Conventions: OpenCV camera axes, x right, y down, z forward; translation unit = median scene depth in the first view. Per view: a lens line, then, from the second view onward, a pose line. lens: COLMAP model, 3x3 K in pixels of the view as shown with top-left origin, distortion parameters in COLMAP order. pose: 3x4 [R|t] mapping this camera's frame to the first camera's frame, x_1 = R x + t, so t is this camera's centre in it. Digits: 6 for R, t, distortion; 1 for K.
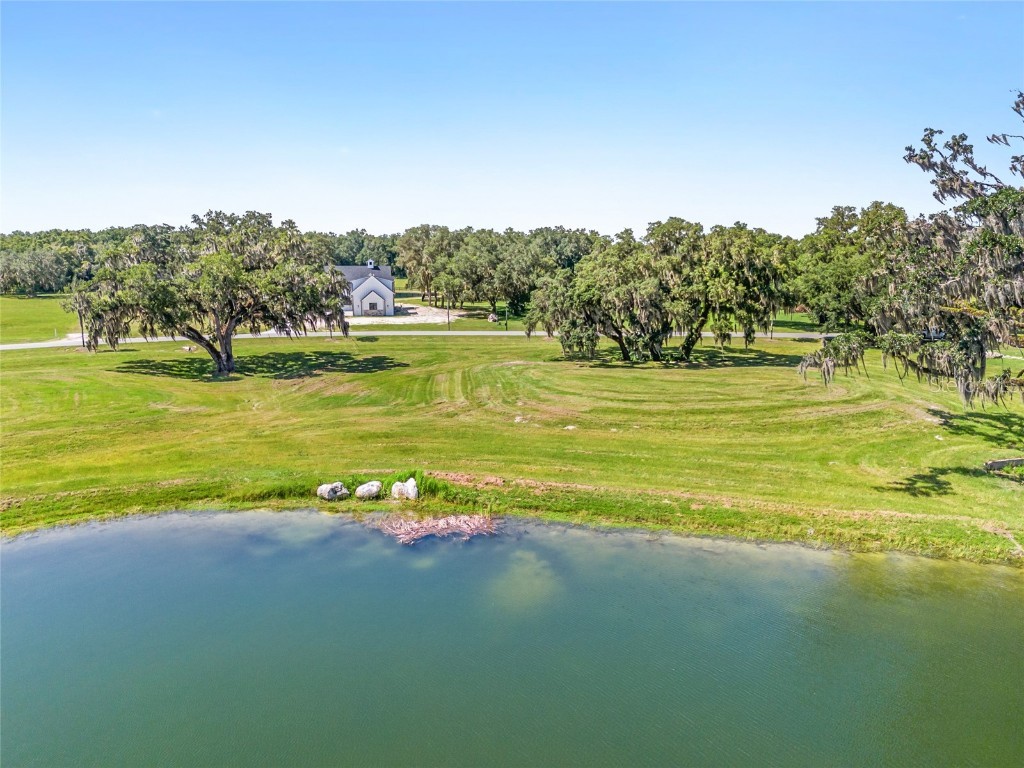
lens RADIAL K [[751.2, 0, 512.0], [0, 751.2, 384.0], [0, 0, 1]] dist [0.103046, -0.135634]
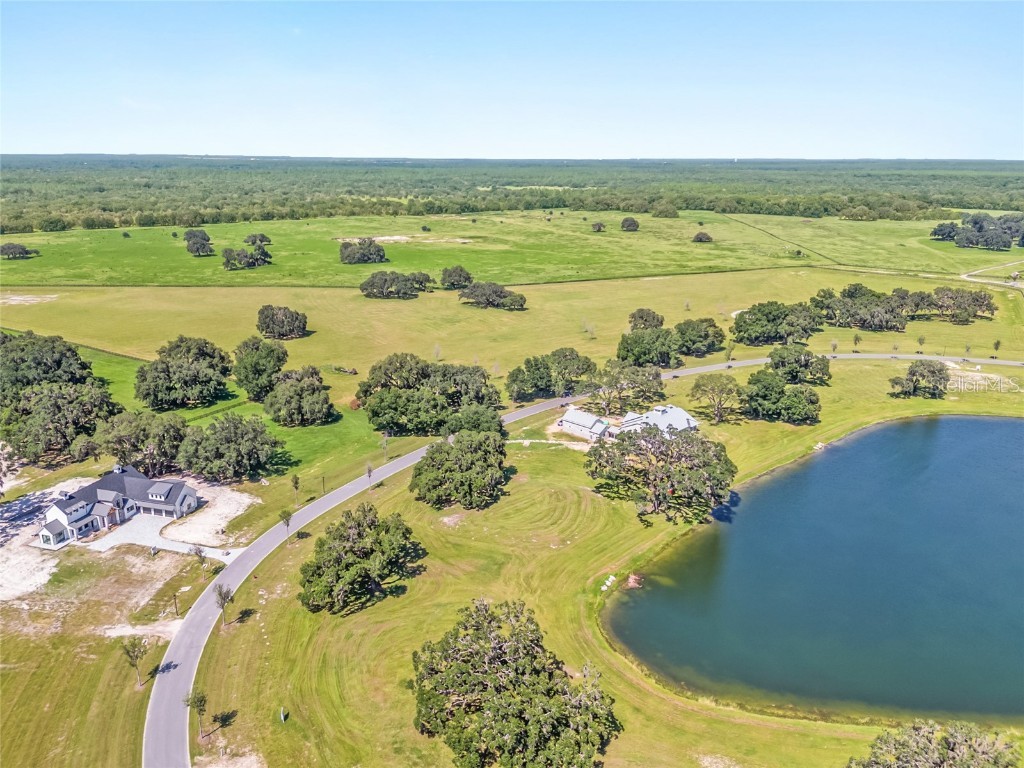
lens RADIAL K [[751.2, 0, 512.0], [0, 751.2, 384.0], [0, 0, 1]] dist [0.103046, -0.135634]
pose [[0.456026, -0.253202, 0.853188, -1.755118], [0.147946, 0.966903, 0.207873, -0.875215], [-0.877583, 0.031431, 0.478393, -0.234863]]
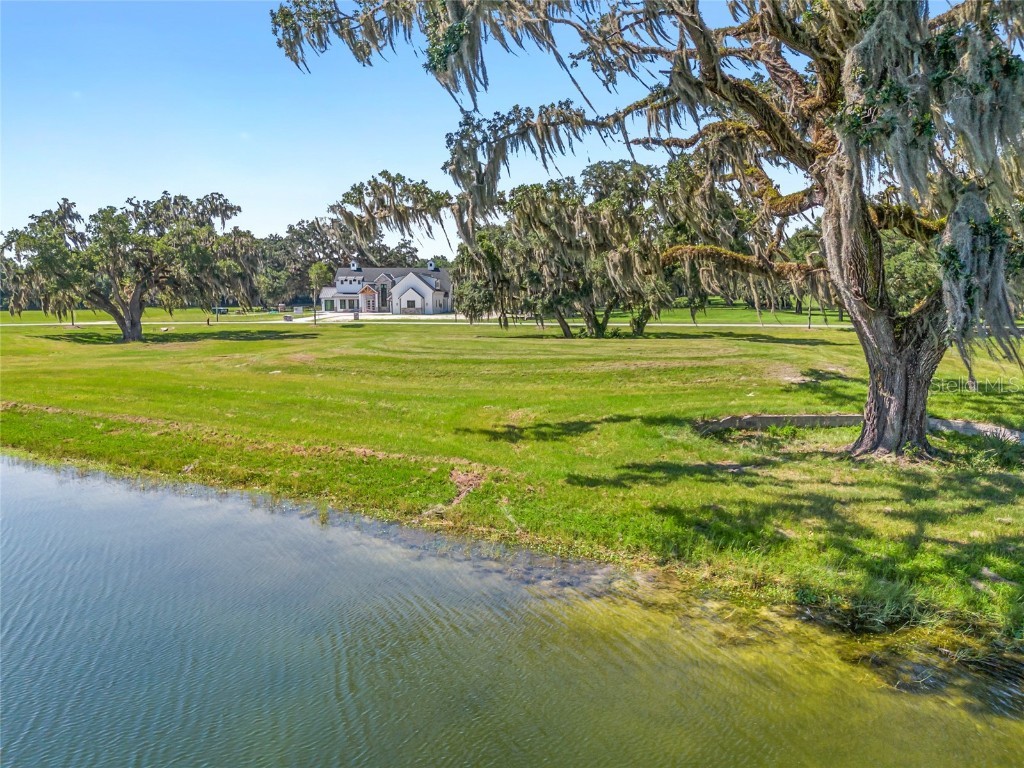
lens RADIAL K [[751.2, 0, 512.0], [0, 751.2, 384.0], [0, 0, 1]] dist [0.103046, -0.135634]
pose [[0.961800, 0.027065, -0.272412, 0.347954], [-0.041489, 0.998017, -0.047330, 0.064616], [0.270591, 0.056825, 0.961016, 0.221663]]
